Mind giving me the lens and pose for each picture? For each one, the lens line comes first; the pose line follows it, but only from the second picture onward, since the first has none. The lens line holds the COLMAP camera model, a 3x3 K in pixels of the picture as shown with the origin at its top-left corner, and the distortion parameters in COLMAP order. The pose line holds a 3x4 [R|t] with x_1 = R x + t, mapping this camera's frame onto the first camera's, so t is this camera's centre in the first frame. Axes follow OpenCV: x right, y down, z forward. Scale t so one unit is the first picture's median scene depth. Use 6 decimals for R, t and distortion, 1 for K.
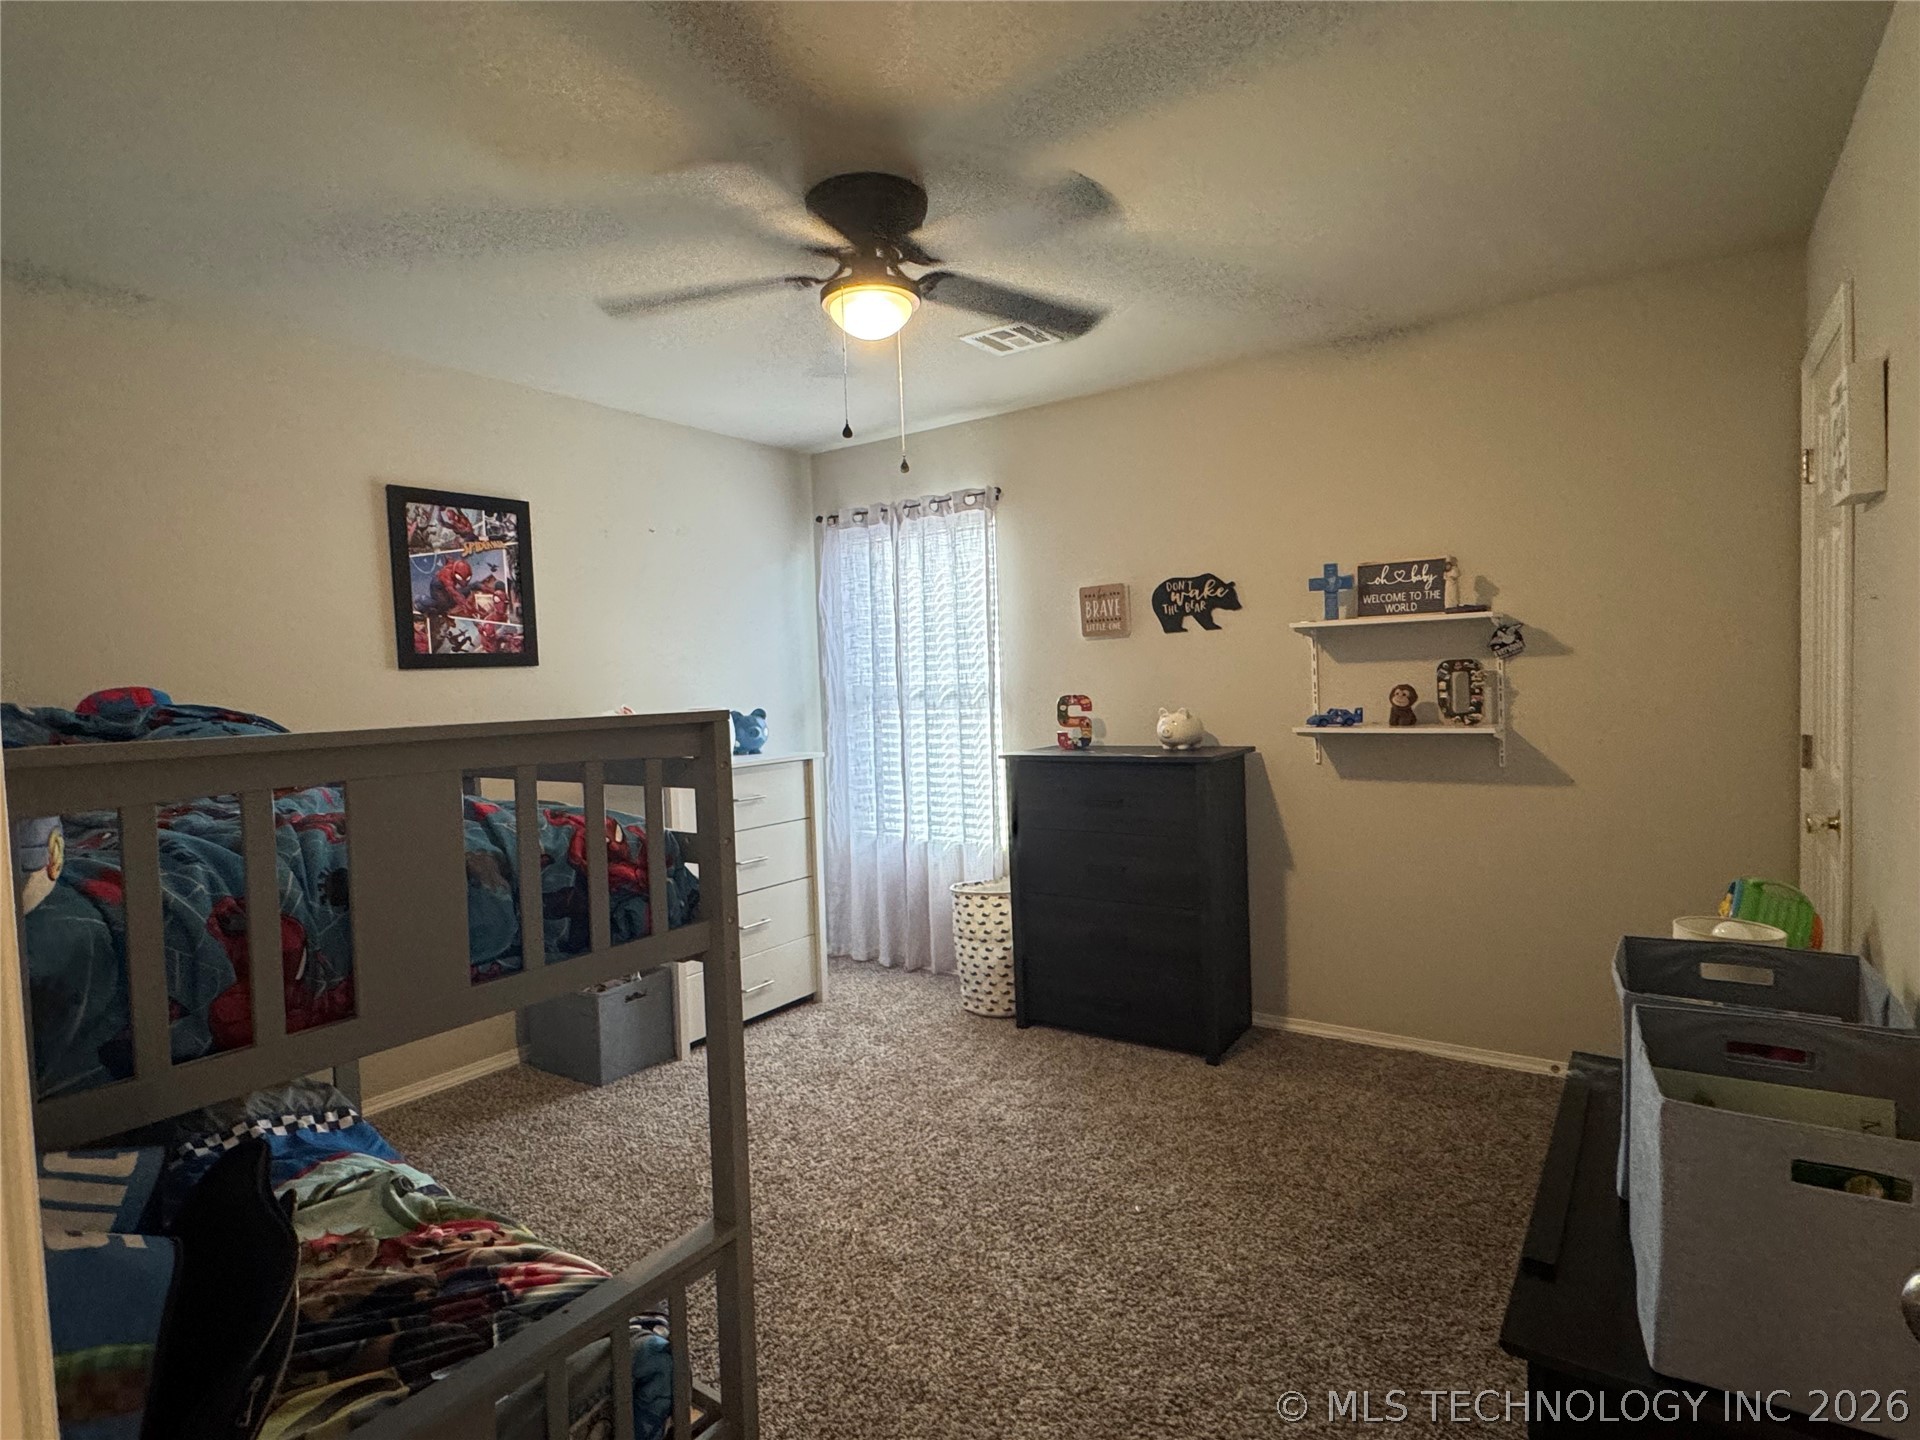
lens RADIAL K [[1013.3, 0, 960.7], [0, 1013.3, 720.3], [0, 0, 1]] dist [-0.013375, 0.004845]
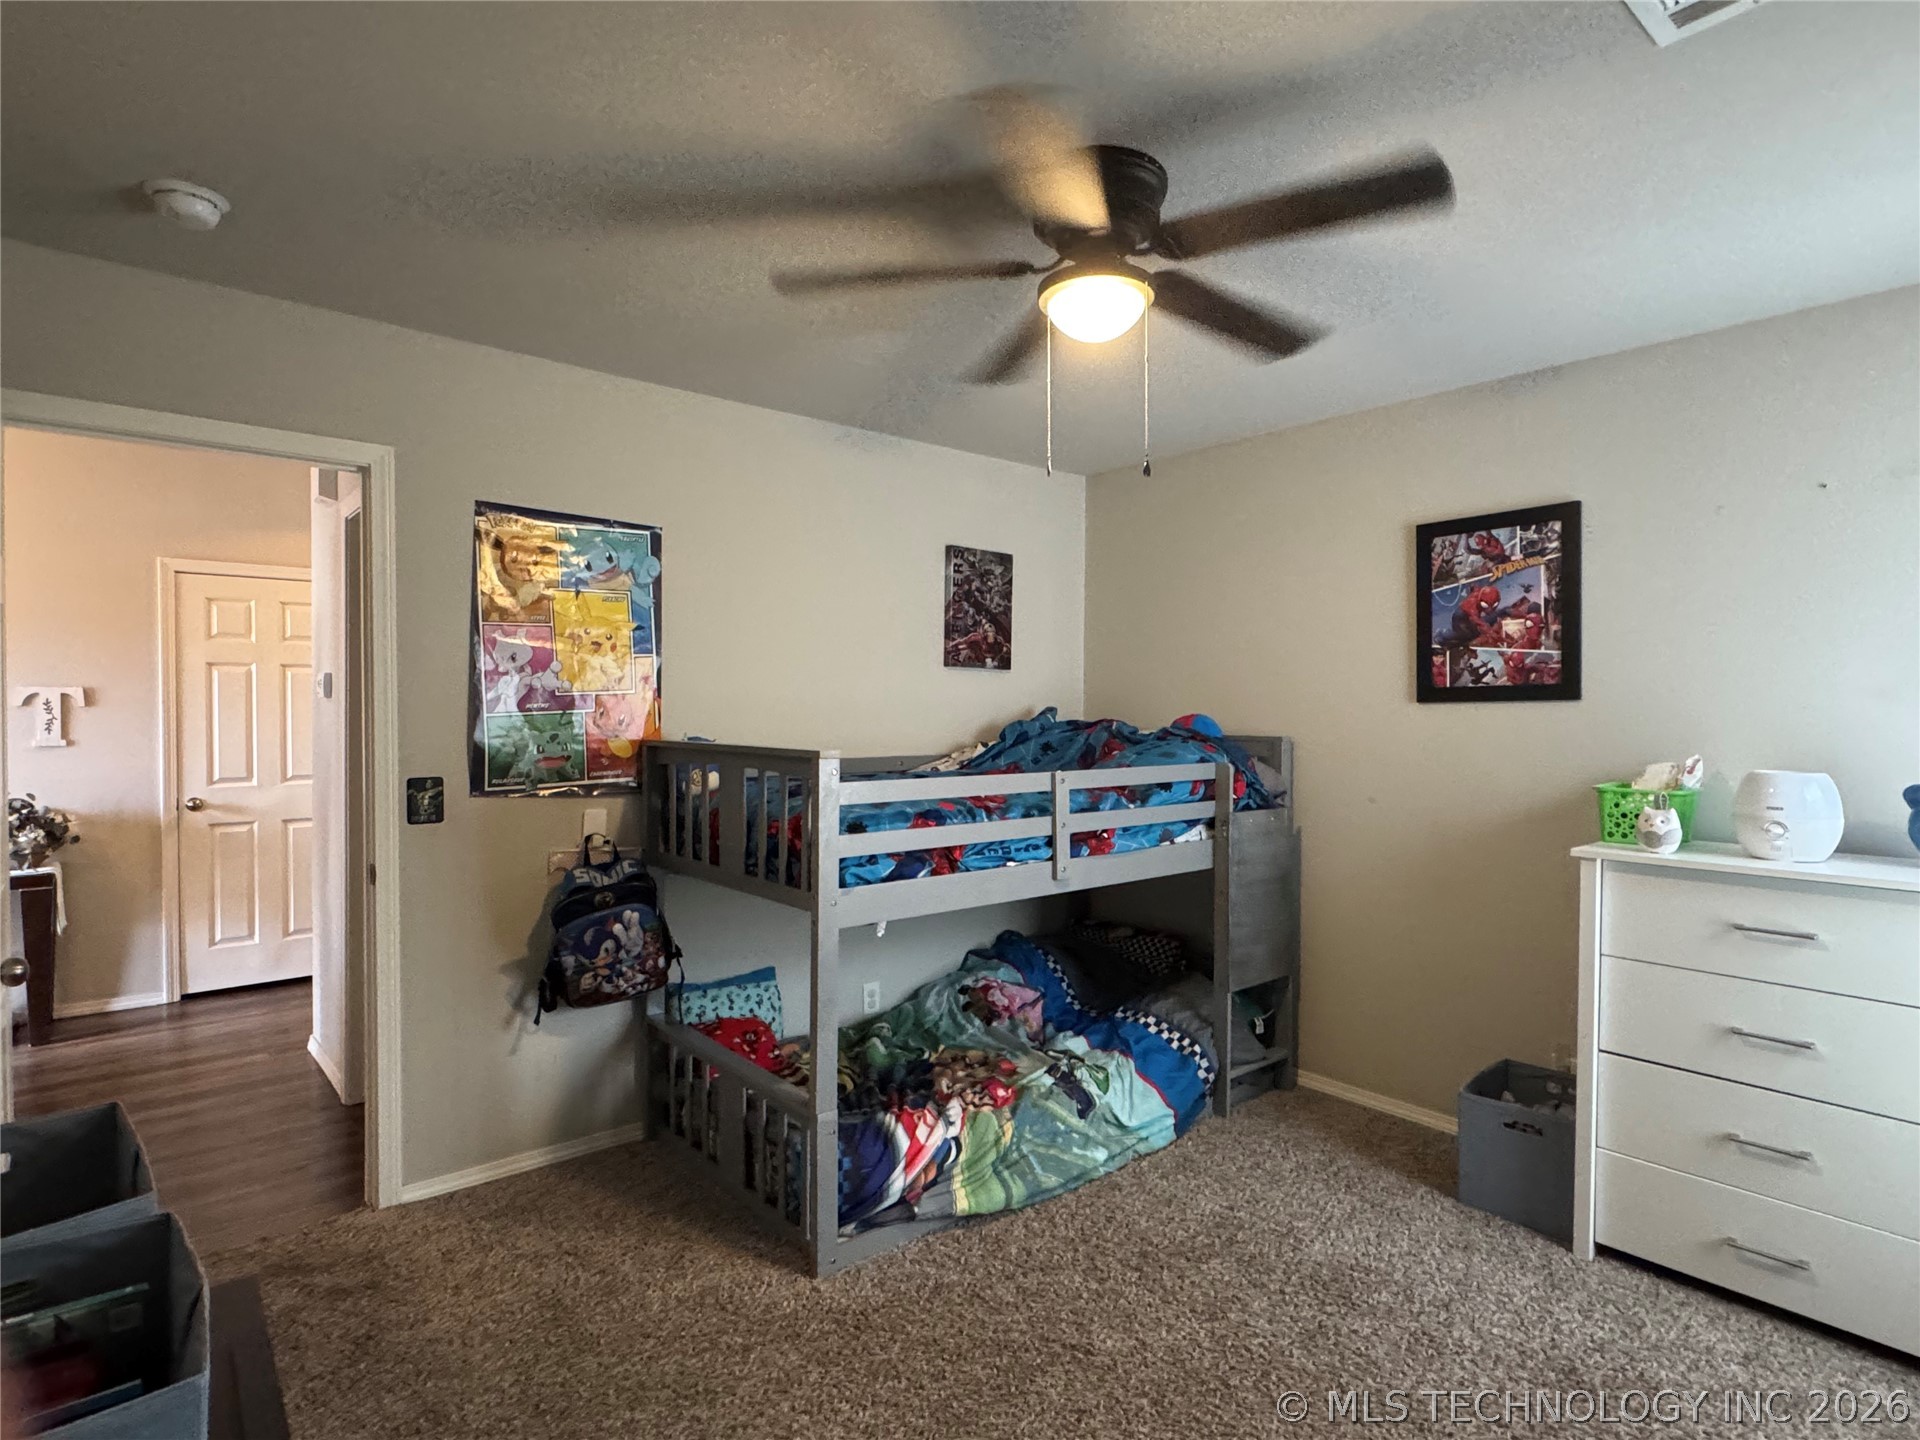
lens RADIAL K [[1013.3, 0, 959.9], [0, 1013.3, 717.2], [0, 0, 1]] dist [-0.013375, 0.004845]
pose [[-0.274016, 0.035375, -0.961074, 0.534099], [-0.037982, 0.998146, 0.047569, -0.063082], [0.960975, 0.049538, -0.272164, 0.785004]]
